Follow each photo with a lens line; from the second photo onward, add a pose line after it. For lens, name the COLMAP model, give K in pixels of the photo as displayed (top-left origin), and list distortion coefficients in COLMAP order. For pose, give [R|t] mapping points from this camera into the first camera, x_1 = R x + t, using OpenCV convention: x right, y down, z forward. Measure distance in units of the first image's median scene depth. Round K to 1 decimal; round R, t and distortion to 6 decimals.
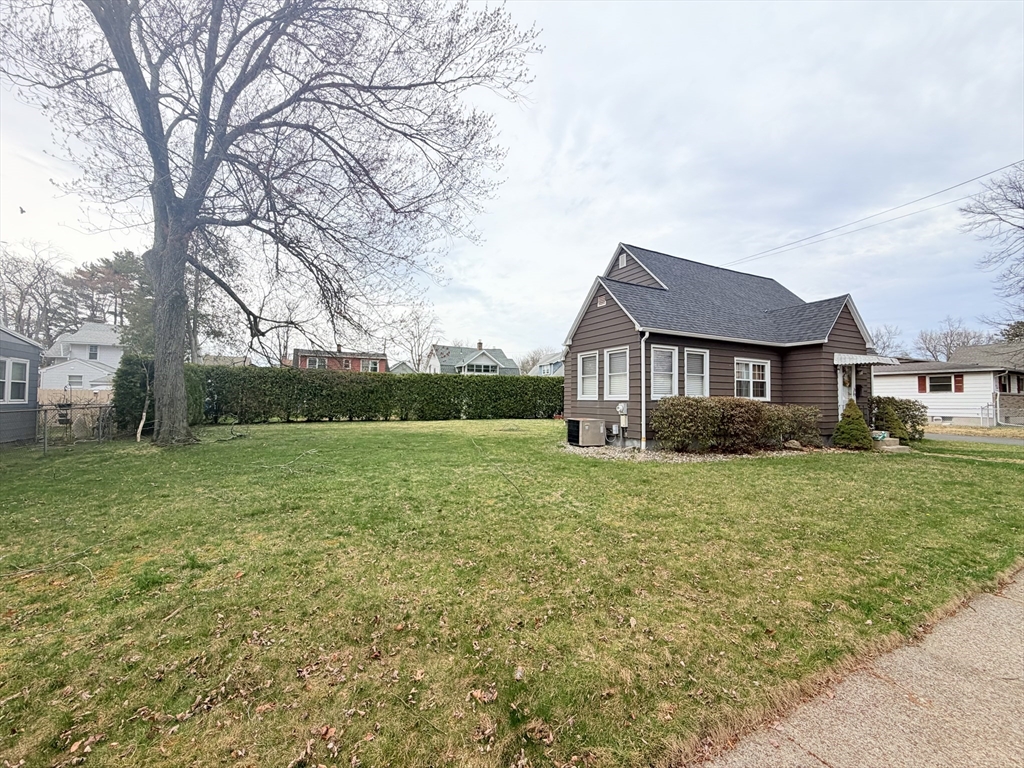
lens RADIAL K [[406.0, 0, 506.7], [0, 406.0, 386.4], [0, 0, 1]] dist [0.001371, 0.000203]
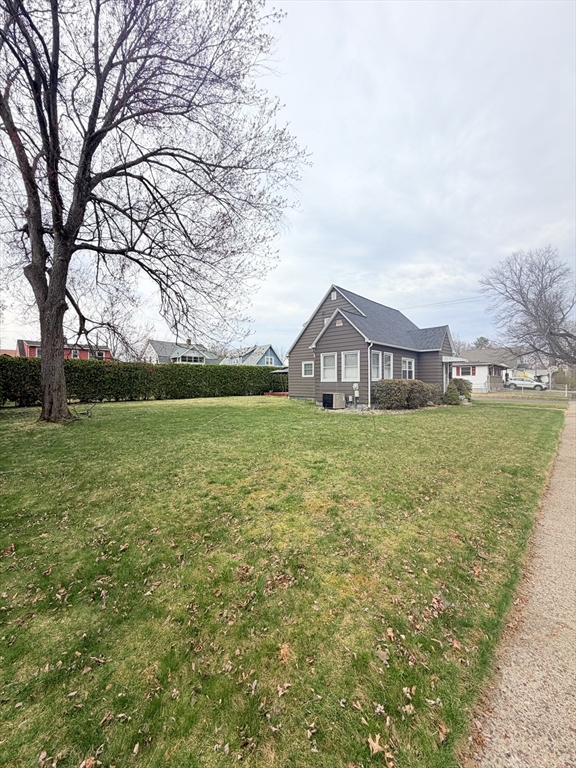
lens RADIAL K [[305.0, 0, 273.4], [0, 305.0, 382.1], [0, 0, 1]] dist [-0.002344, -0.000113]
pose [[0.943569, -0.013450, 0.330903, -0.407451], [0.002410, 0.999427, 0.033751, -0.007237], [-0.331168, -0.031049, 0.943061, -0.095048]]
